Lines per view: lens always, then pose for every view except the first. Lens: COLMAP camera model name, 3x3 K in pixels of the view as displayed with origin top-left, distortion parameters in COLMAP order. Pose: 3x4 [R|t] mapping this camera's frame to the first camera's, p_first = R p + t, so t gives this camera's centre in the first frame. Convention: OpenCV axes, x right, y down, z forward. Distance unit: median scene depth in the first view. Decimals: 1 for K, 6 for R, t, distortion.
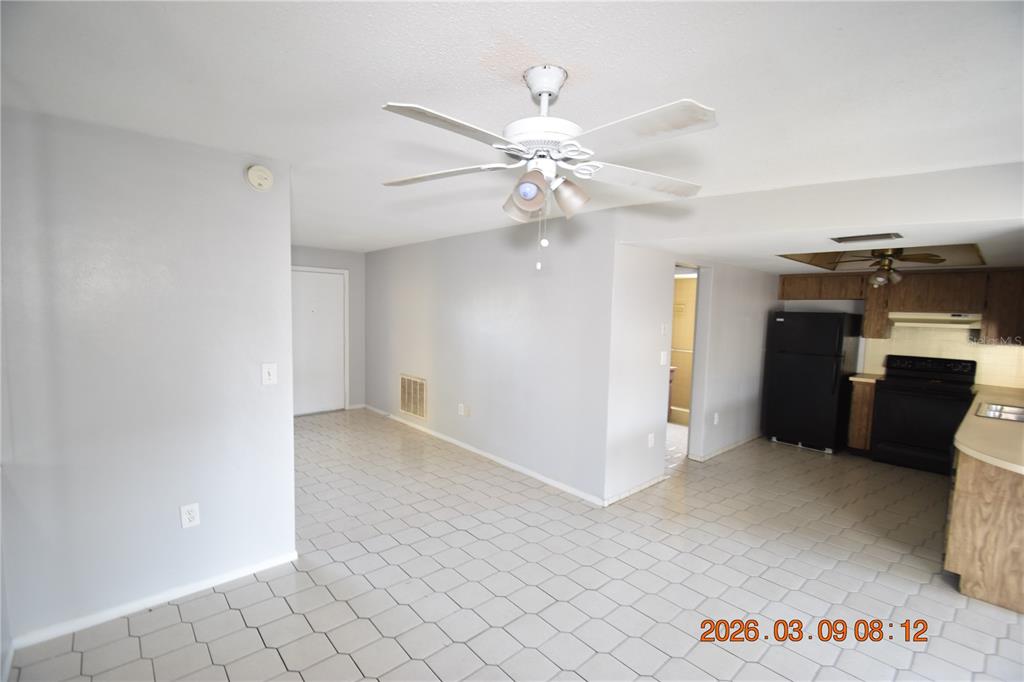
lens RADIAL K [[451.6, 0, 512.6], [0, 451.6, 346.9], [0, 0, 1]] dist [-0.003838, -0.001529]
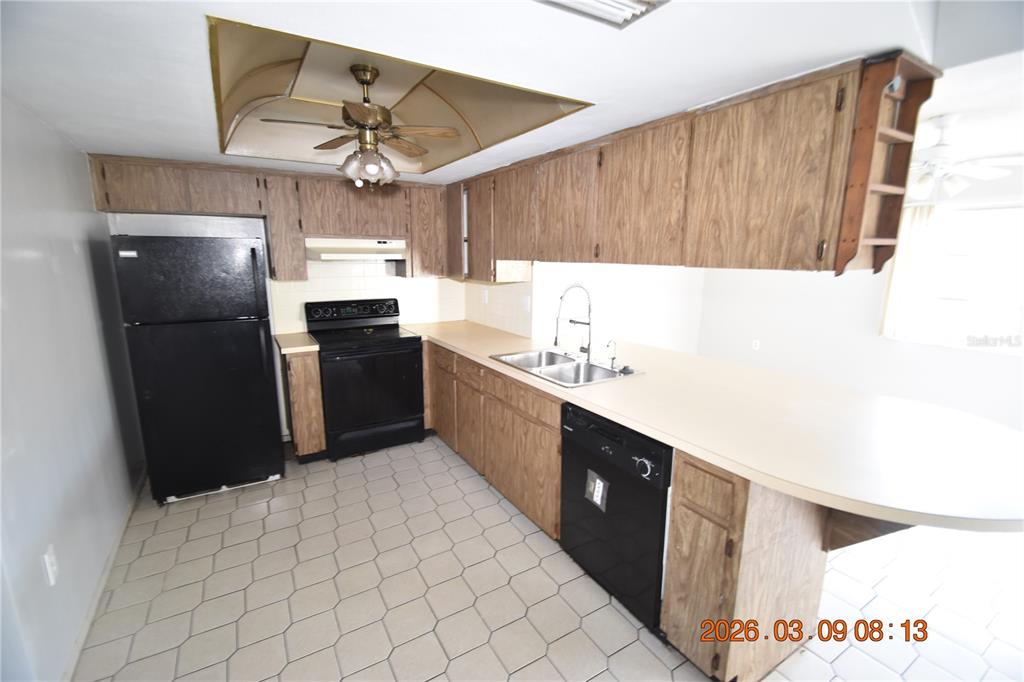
lens RADIAL K [[451.6, 0, 511.5], [0, 451.6, 341.1], [0, 0, 1]] dist [-0.003838, -0.001529]
pose [[0.184804, -0.206742, 0.960784, 0.251377], [0.081885, 0.977463, 0.194580, -0.036699], [-0.979358, 0.042714, 0.197568, 0.630654]]
